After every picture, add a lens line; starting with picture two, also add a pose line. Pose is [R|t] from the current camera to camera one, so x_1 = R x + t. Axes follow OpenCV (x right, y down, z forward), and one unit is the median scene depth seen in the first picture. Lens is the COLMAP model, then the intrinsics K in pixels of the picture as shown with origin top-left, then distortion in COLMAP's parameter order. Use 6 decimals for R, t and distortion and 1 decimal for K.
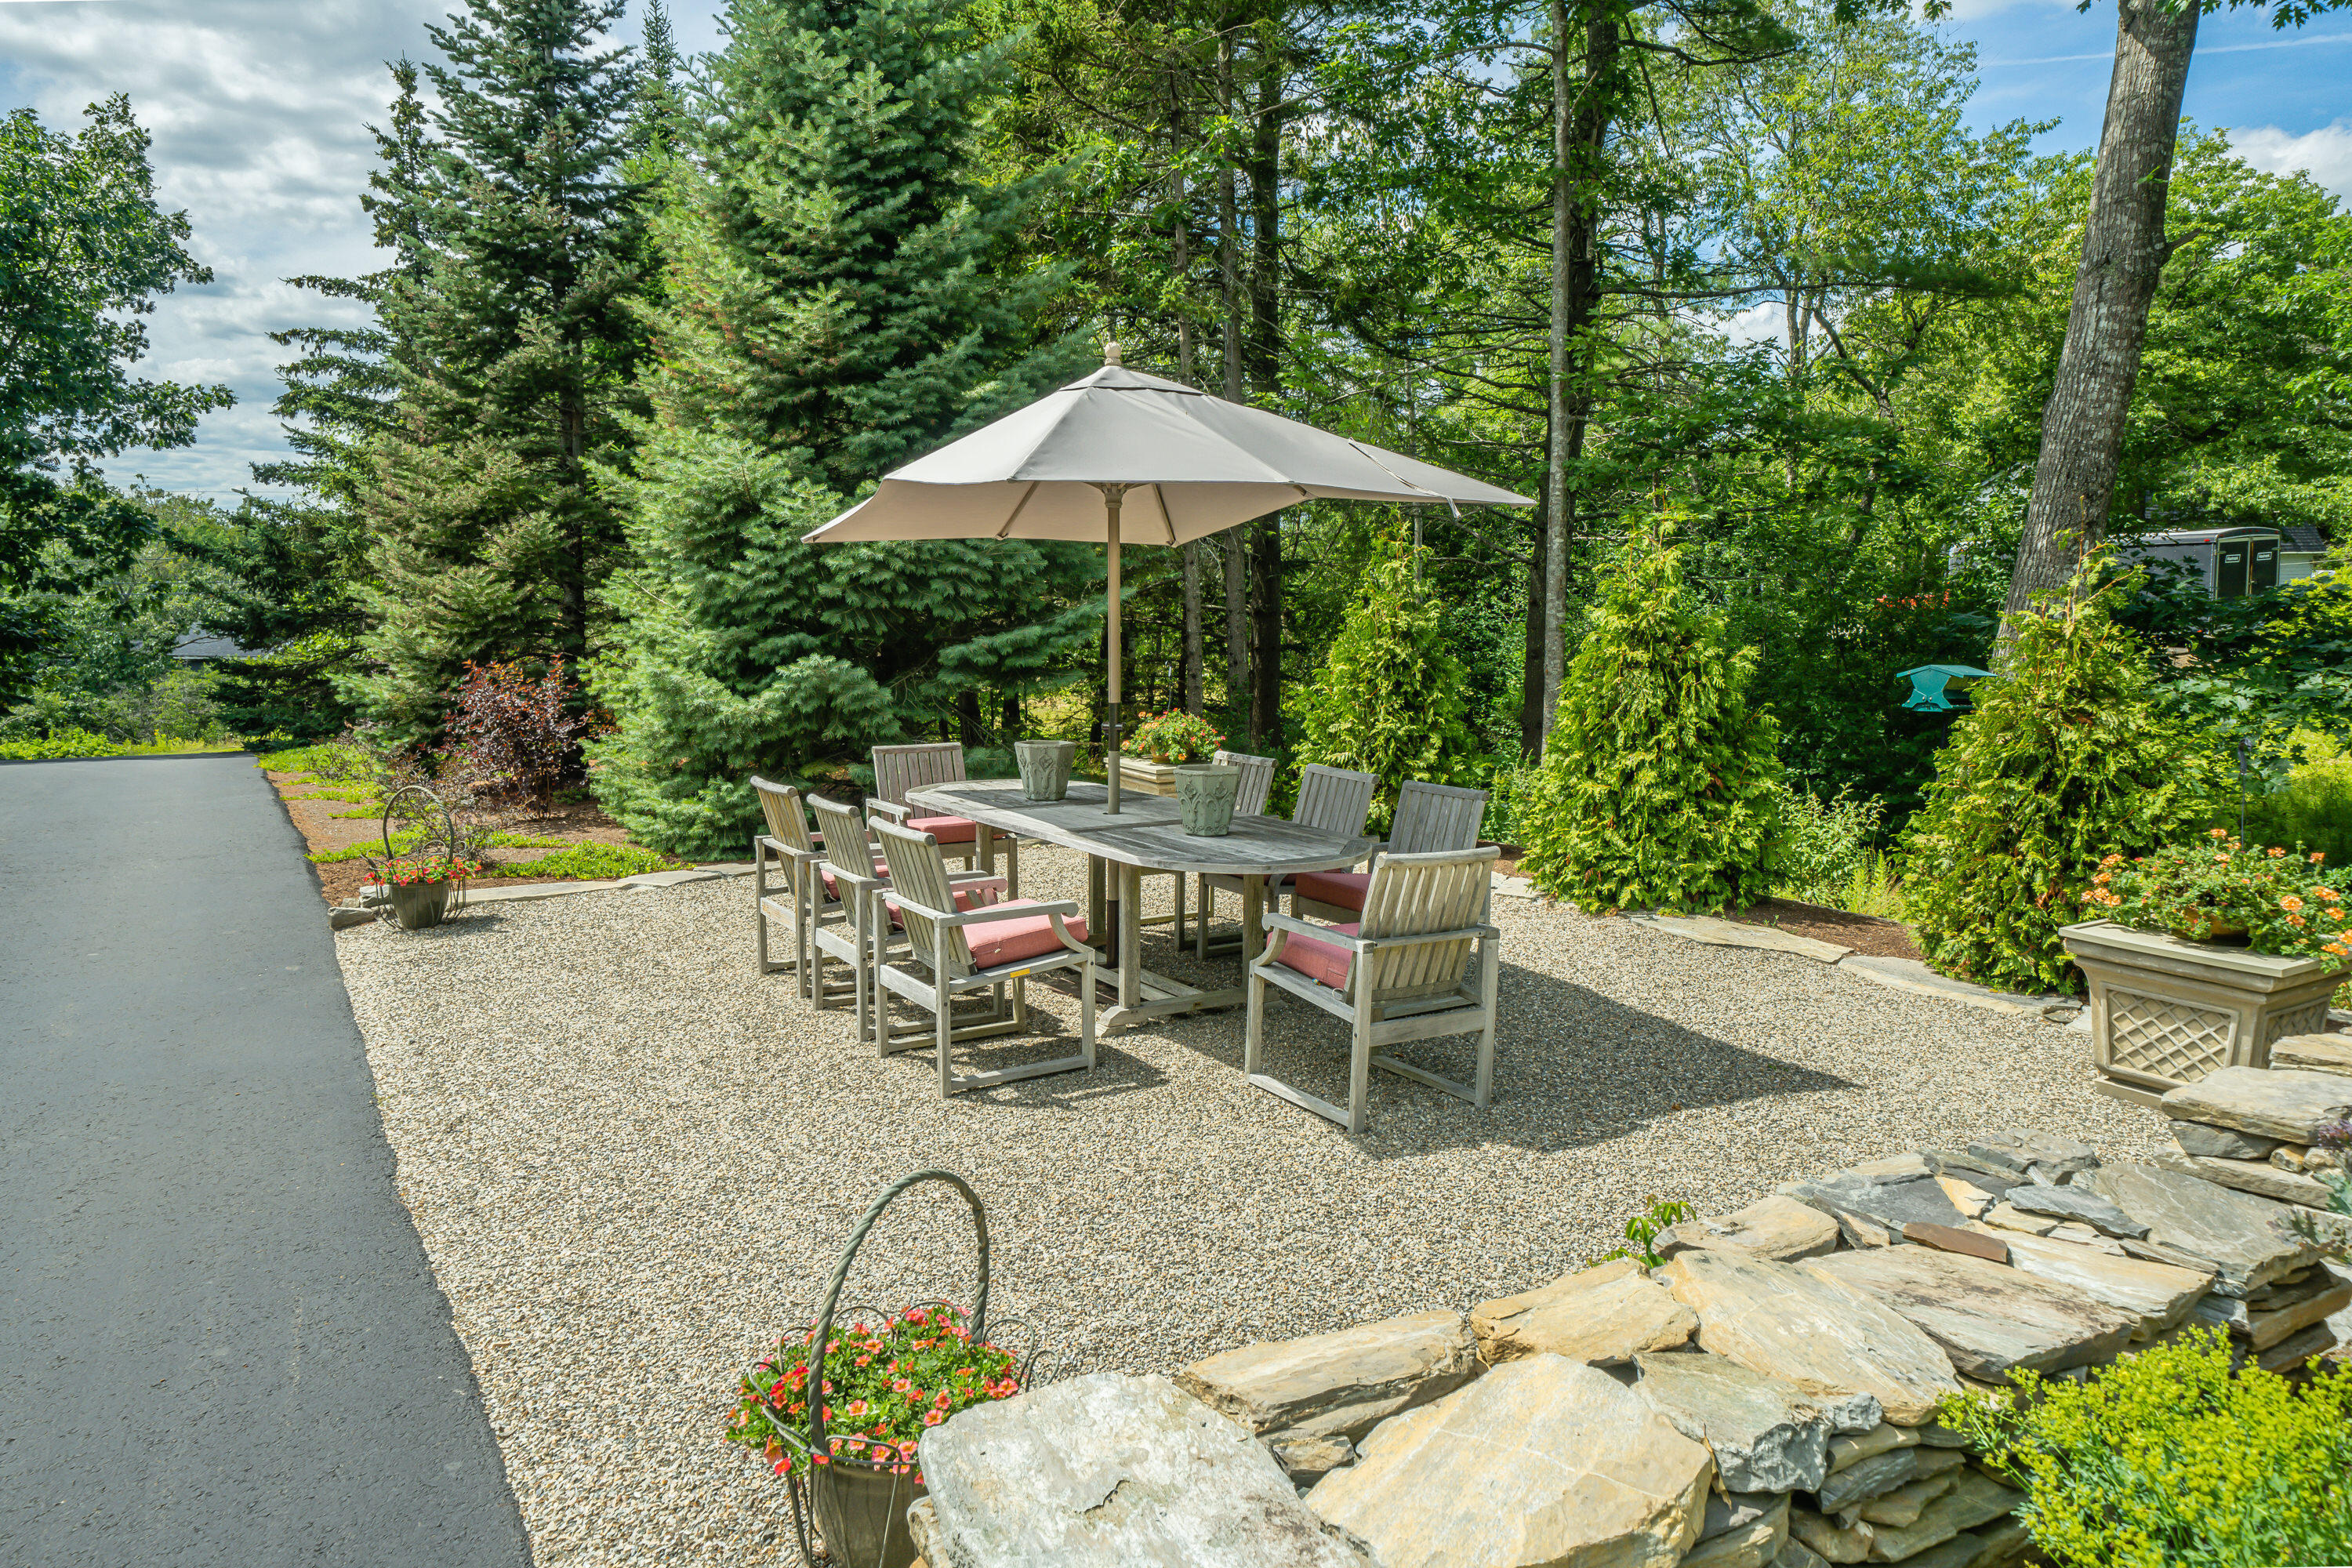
lens RADIAL K [[1626.5, 0, 1183.6], [0, 1626.5, 784.8], [0, 0, 1]] dist [0.012410, 0.005646]
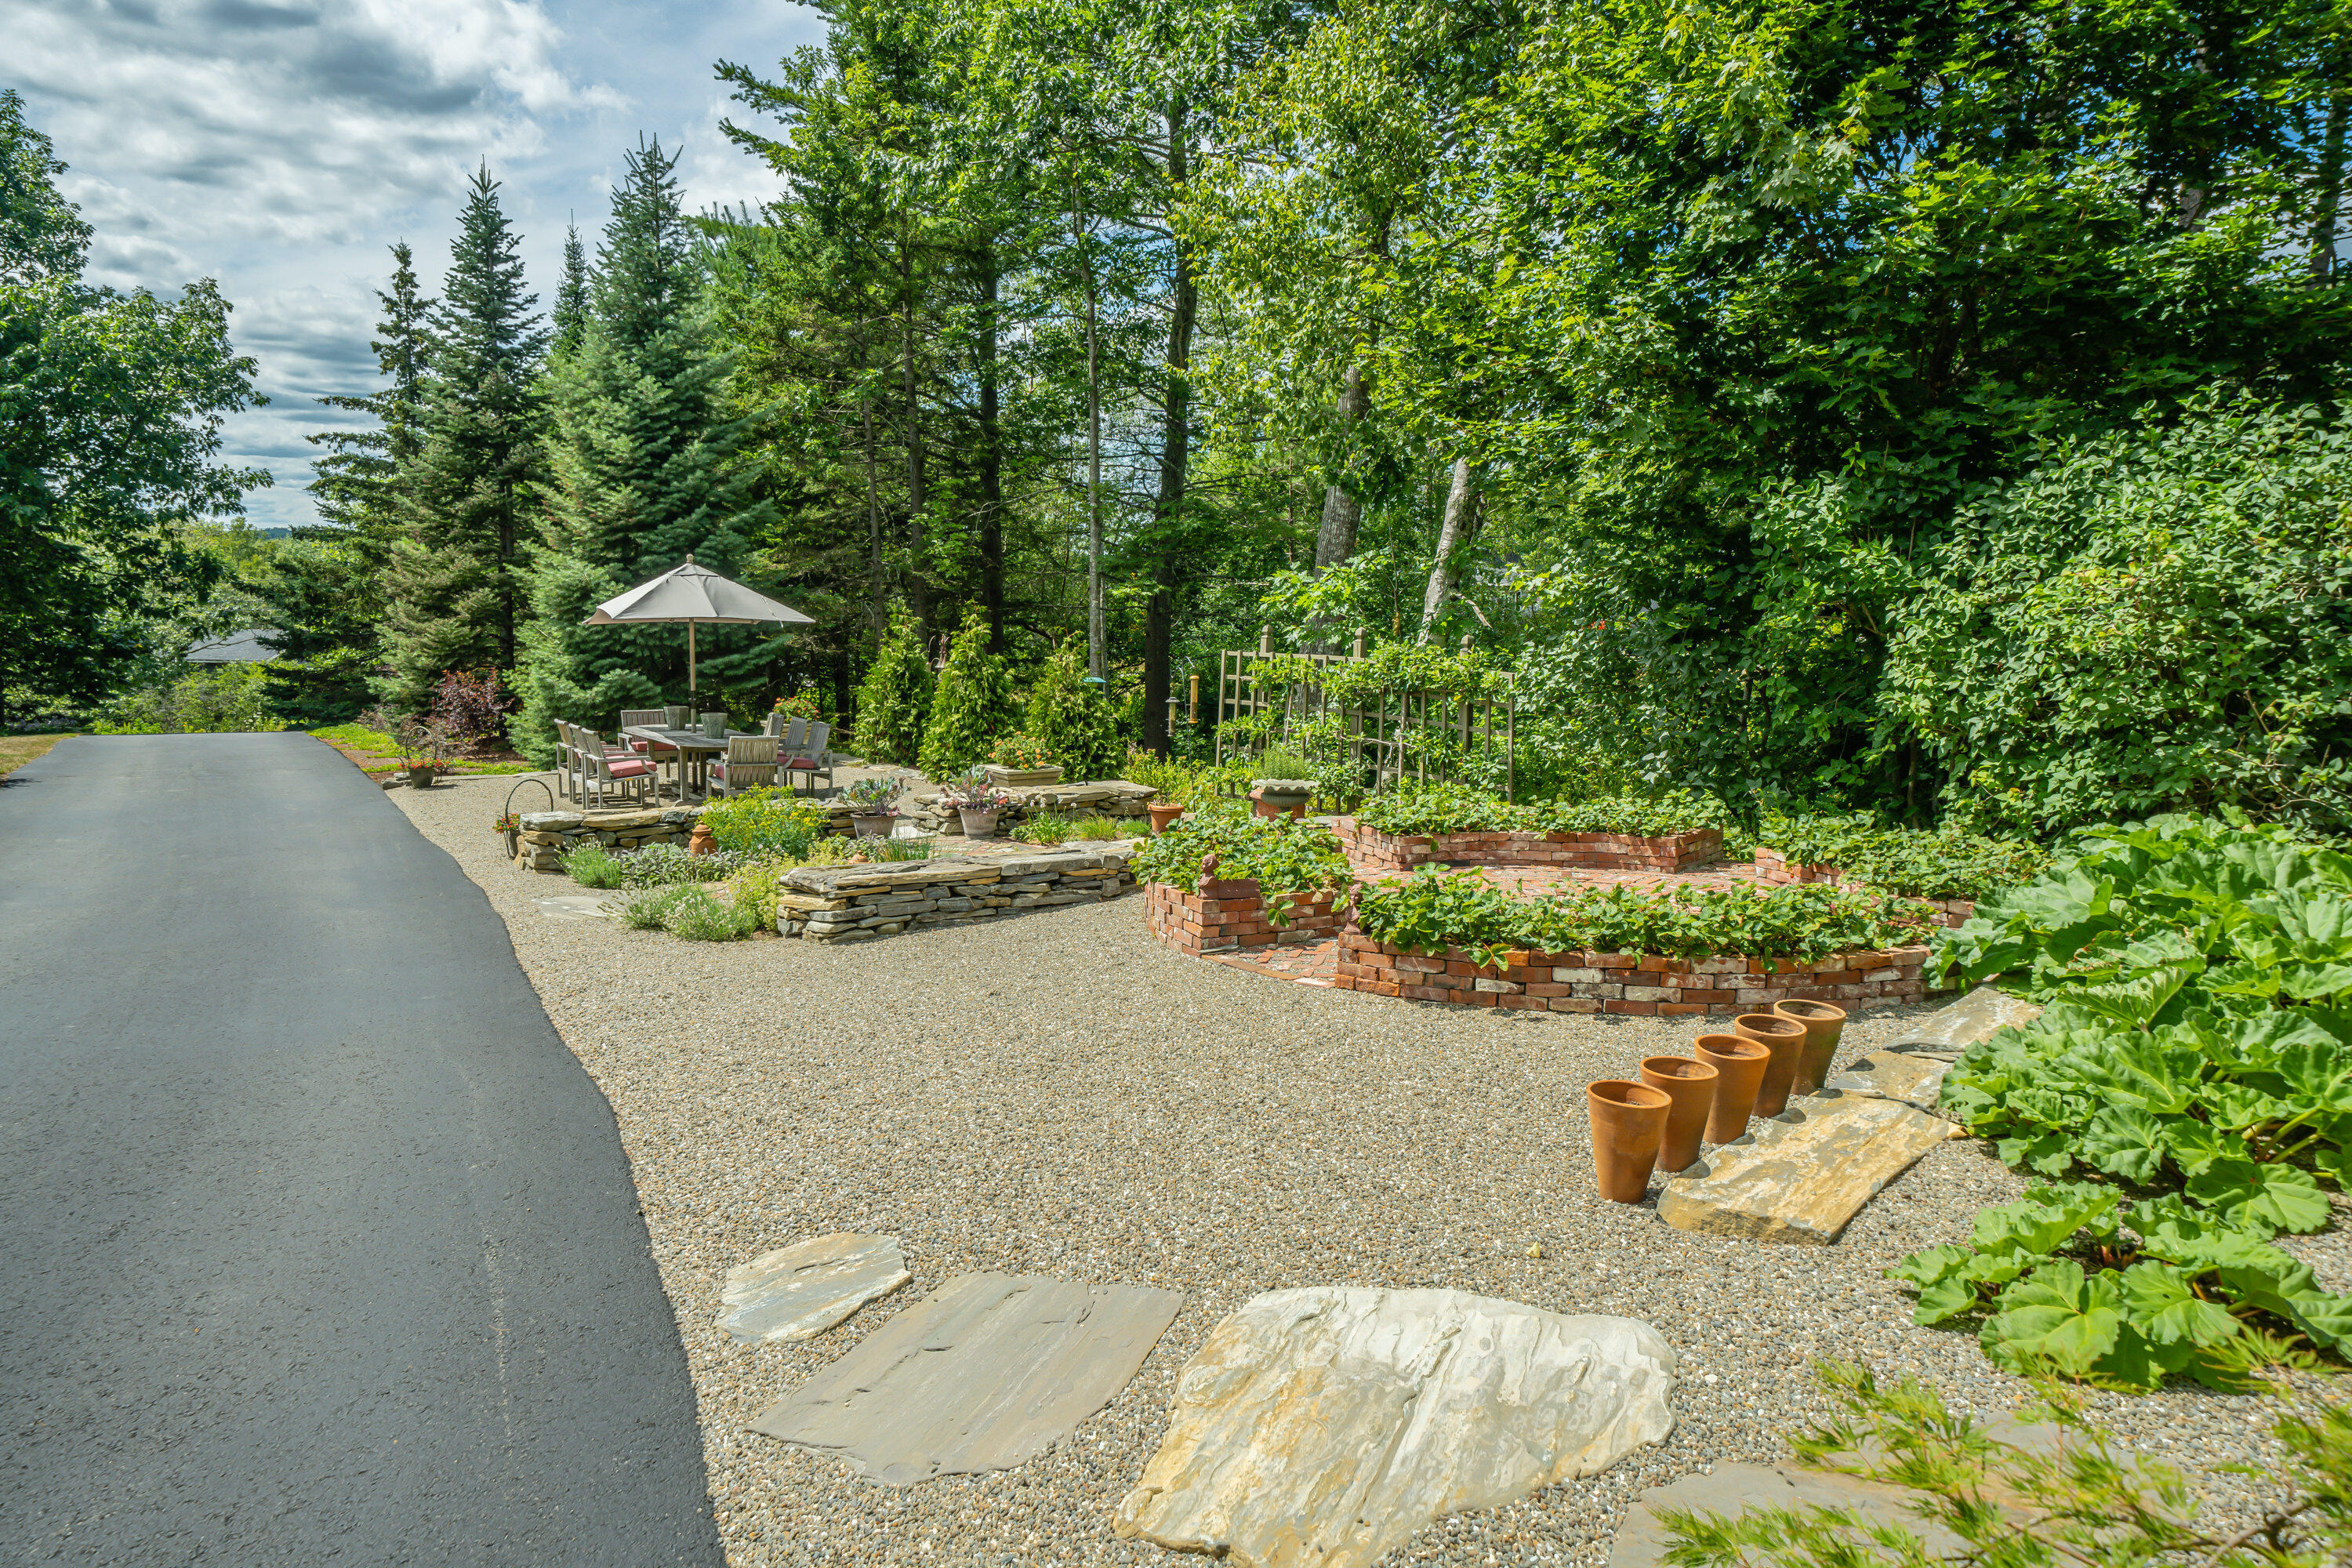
lens RADIAL K [[1626.5, 0, 1169.0], [0, 1626.5, 780.2], [0, 0, 1]] dist [0.012410, 0.005646]
pose [[0.999972, 0.004999, 0.005586, 0.330721], [-0.004961, 0.999965, -0.006796, 0.050374], [-0.005619, 0.006768, 0.999961, -0.755358]]
